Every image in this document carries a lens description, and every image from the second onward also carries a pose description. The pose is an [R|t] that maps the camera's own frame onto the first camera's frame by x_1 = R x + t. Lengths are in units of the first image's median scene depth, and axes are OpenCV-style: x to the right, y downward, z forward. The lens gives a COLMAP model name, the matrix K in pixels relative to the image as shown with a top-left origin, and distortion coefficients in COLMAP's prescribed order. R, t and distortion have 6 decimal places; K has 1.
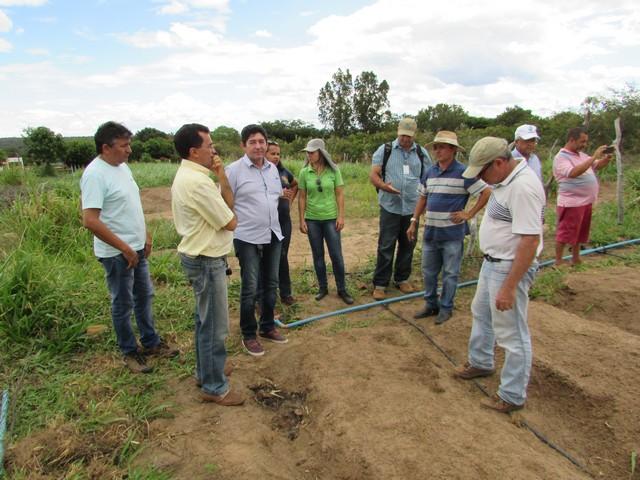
lens RADIAL K [[443.3, 0, 315.9], [0, 443.3, 232.0], [0, 0, 1]] dist [-0.026193, 0.007365]
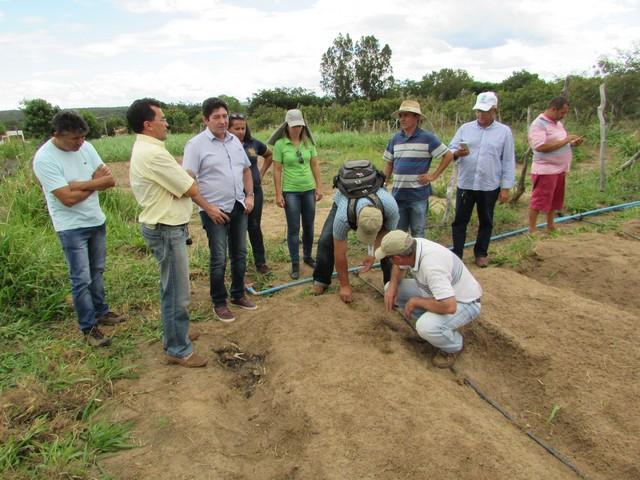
lens RADIAL K [[443.3, 0, 315.9], [0, 443.3, 232.0], [0, 0, 1]] dist [-0.026193, 0.007365]
pose [[0.999886, -0.011199, -0.010147, 0.094813], [0.011869, 0.997573, 0.068608, -0.001677], [0.009354, -0.068721, 0.997592, -0.031824]]
